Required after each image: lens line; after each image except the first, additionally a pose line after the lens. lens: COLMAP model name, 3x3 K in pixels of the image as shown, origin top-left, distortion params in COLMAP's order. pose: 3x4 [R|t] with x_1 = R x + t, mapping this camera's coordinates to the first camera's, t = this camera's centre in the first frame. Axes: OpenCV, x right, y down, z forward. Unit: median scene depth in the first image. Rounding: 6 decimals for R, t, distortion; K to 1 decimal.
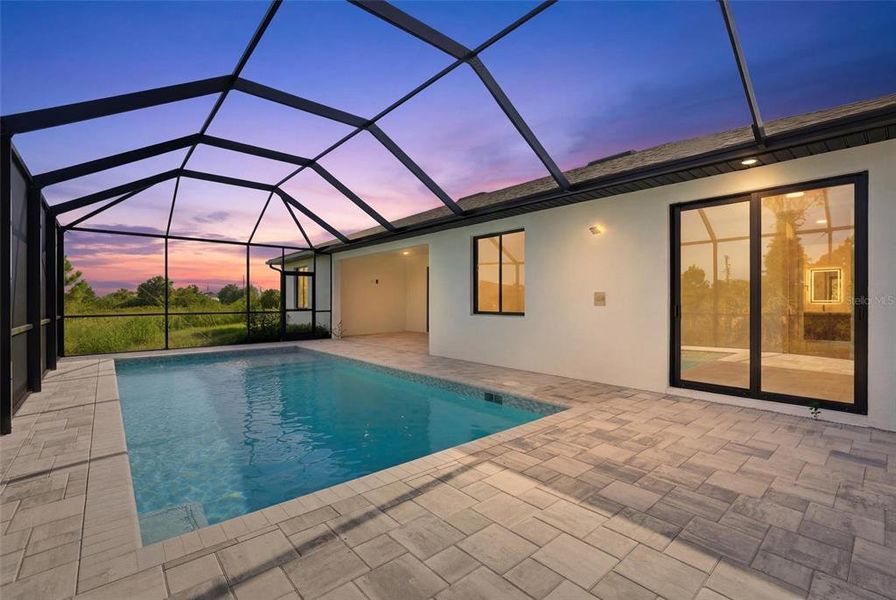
lens RADIAL K [[396.2, 0, 446.3], [0, 396.2, 300.4], [0, 0, 1]] dist [-0.017181, 0.006842]
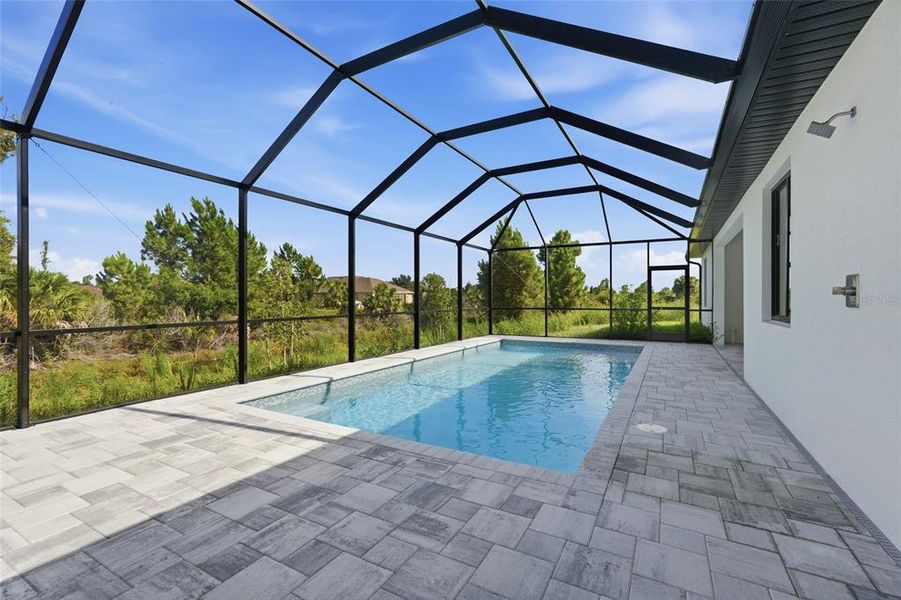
lens RADIAL K [[399.9, 0, 452.5], [0, 399.9, 297.6], [0, 0, 1]] dist [-0.014986, 0.000991]
pose [[0.344907, -0.001086, -0.938636, 1.145375], [-0.000240, 0.999999, -0.001245, 0.006421], [0.938637, 0.000655, 0.344906, 0.858233]]
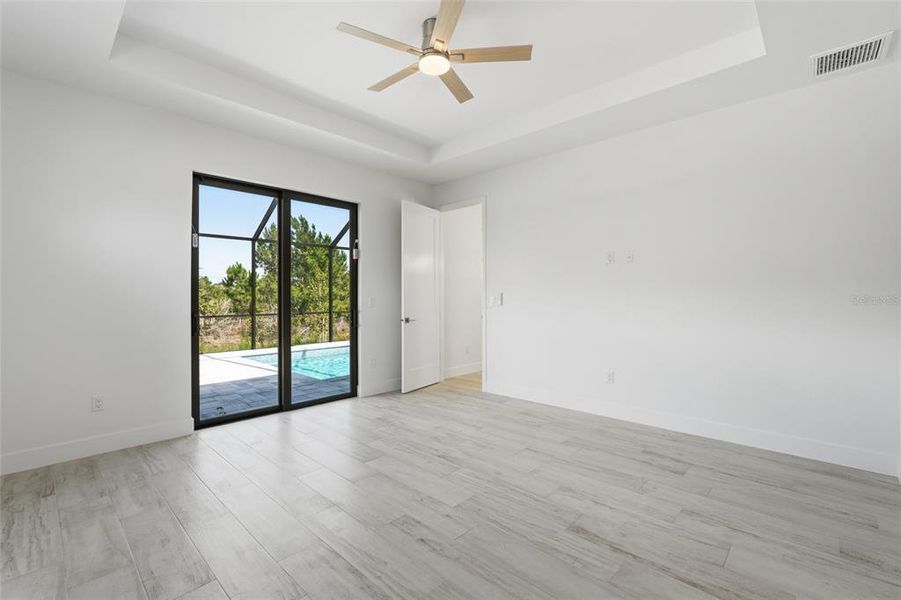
lens RADIAL K [[398.4, 0, 448.8], [0, 398.4, 300.4], [0, 0, 1]] dist [-0.017181, 0.006842]
pose [[0.106539, 0.009347, -0.994265, 2.430160], [-0.002184, 0.999956, 0.009166, -0.026915], [0.994306, 0.001195, 0.106554, 1.775112]]
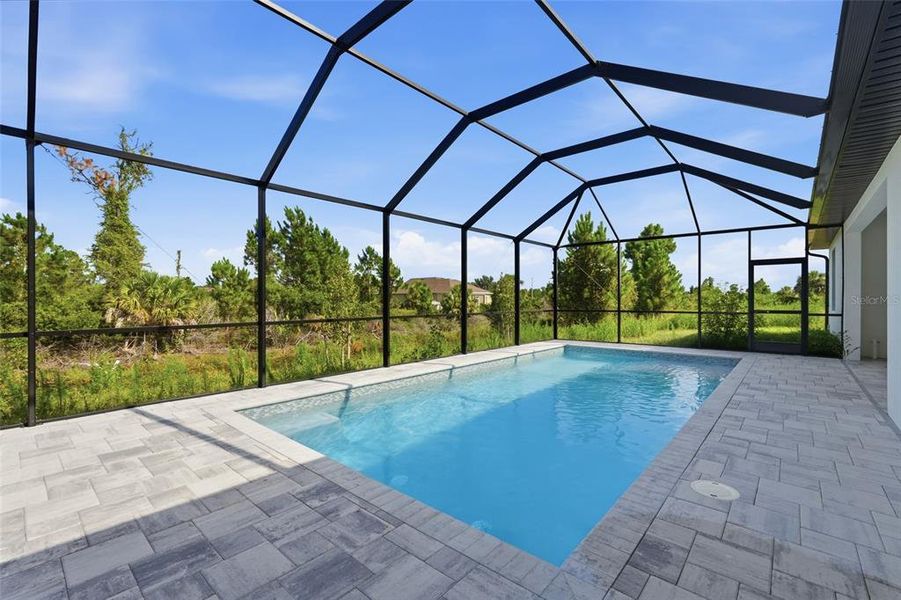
lens RADIAL K [[398.4, 0, 448.8], [0, 398.4, 300.4], [0, 0, 1]] dist [-0.017181, 0.006842]
pose [[0.134737, 0.003974, -0.990873, 0.972937], [-0.000486, 0.999992, 0.003944, 0.003526], [0.990881, -0.000050, 0.134738, 1.158481]]
